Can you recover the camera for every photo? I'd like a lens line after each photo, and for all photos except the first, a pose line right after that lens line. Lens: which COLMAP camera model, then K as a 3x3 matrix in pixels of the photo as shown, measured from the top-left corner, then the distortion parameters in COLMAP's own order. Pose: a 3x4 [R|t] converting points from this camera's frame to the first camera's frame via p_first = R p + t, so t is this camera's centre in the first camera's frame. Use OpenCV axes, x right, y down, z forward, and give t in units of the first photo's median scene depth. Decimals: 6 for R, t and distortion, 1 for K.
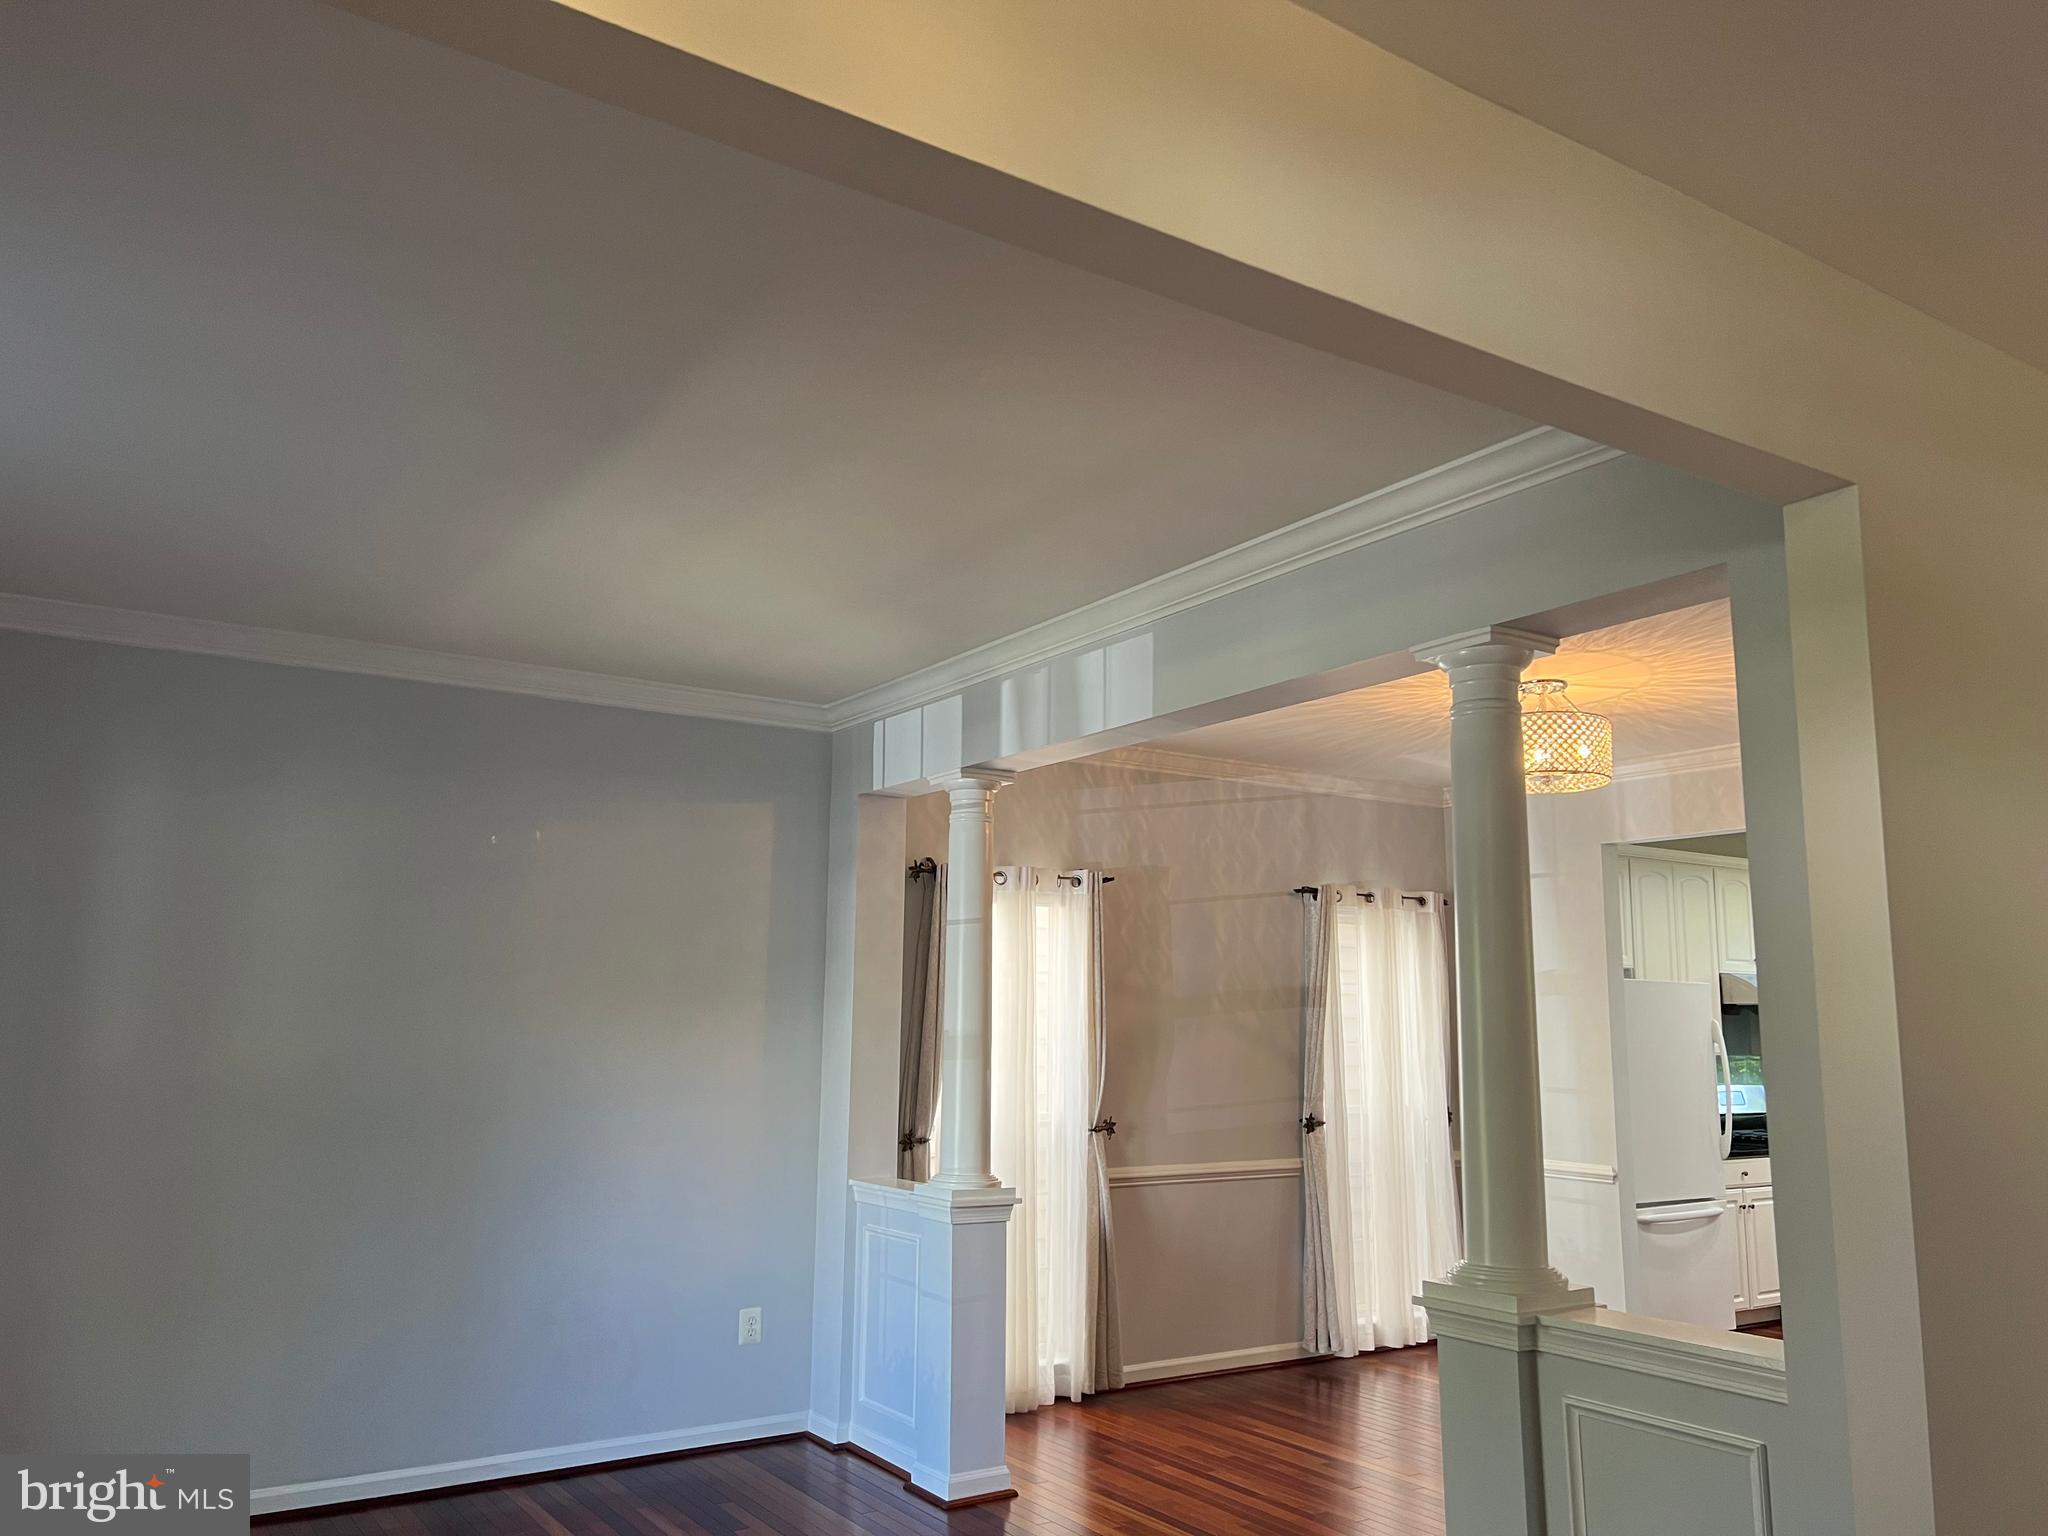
lens RADIAL K [[1536.4, 0, 1016.7], [0, 1536.4, 779.3], [0, 0, 1]] dist [0.119368, -0.203672]
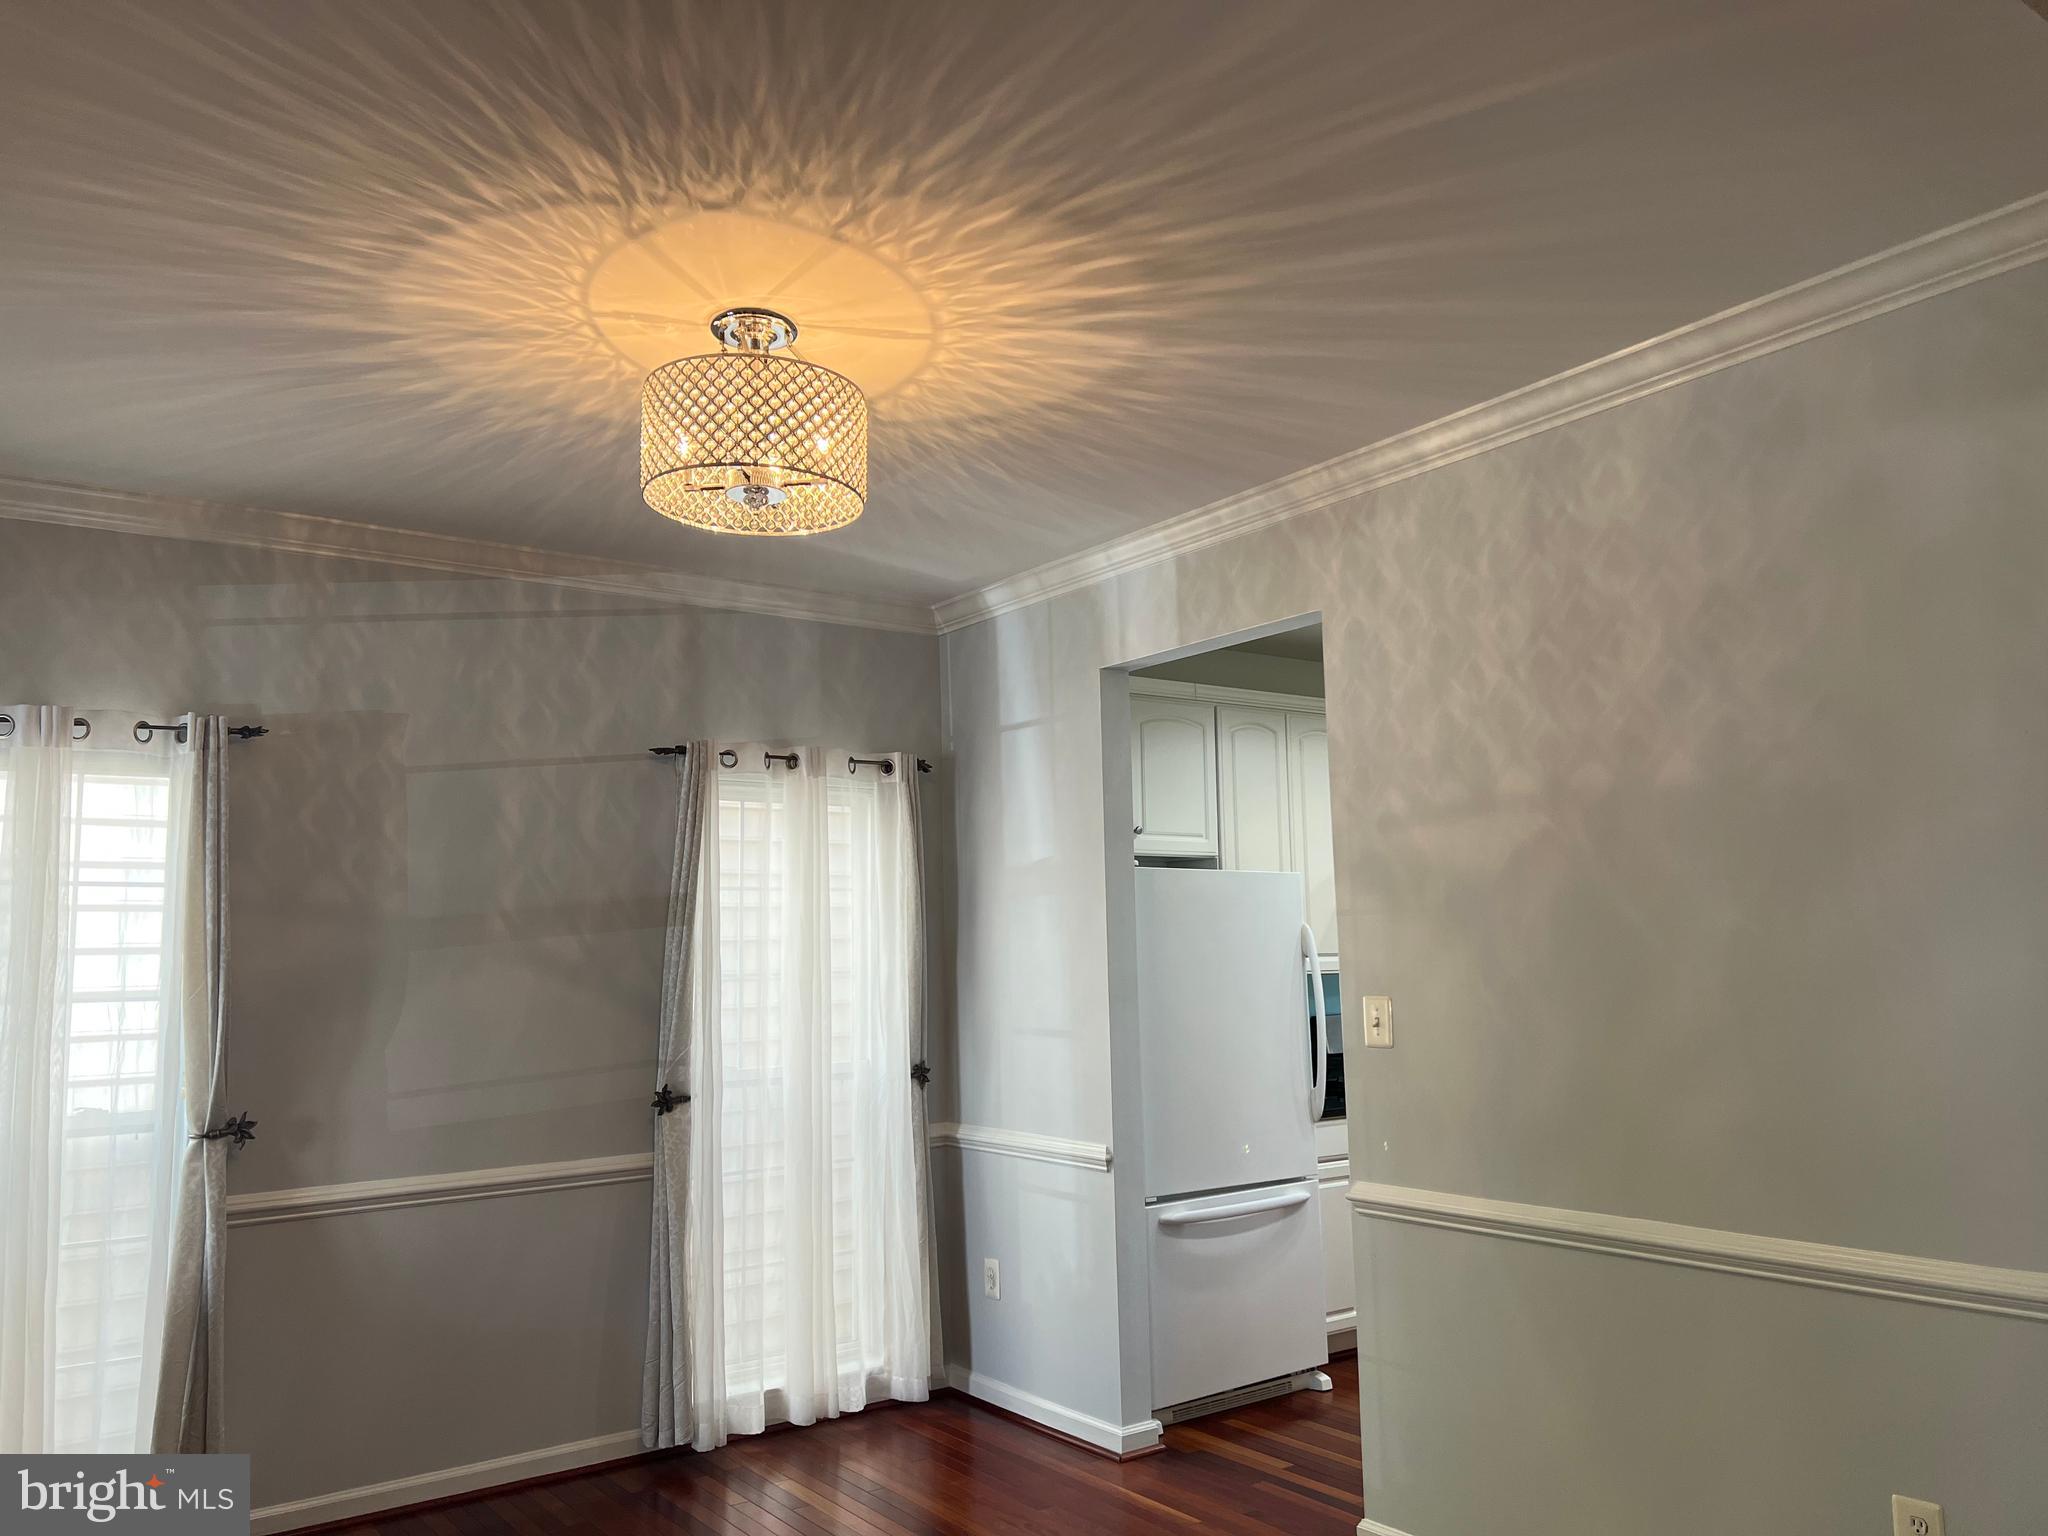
lens RADIAL K [[1536.4, 0, 1016.7], [0, 1536.4, 779.3], [0, 0, 1]] dist [0.119368, -0.203672]
pose [[0.998984, -0.022785, 0.038884, 0.316754], [0.020917, 0.998638, 0.047789, 0.057261], [-0.039920, -0.046927, 0.998100, 0.341104]]
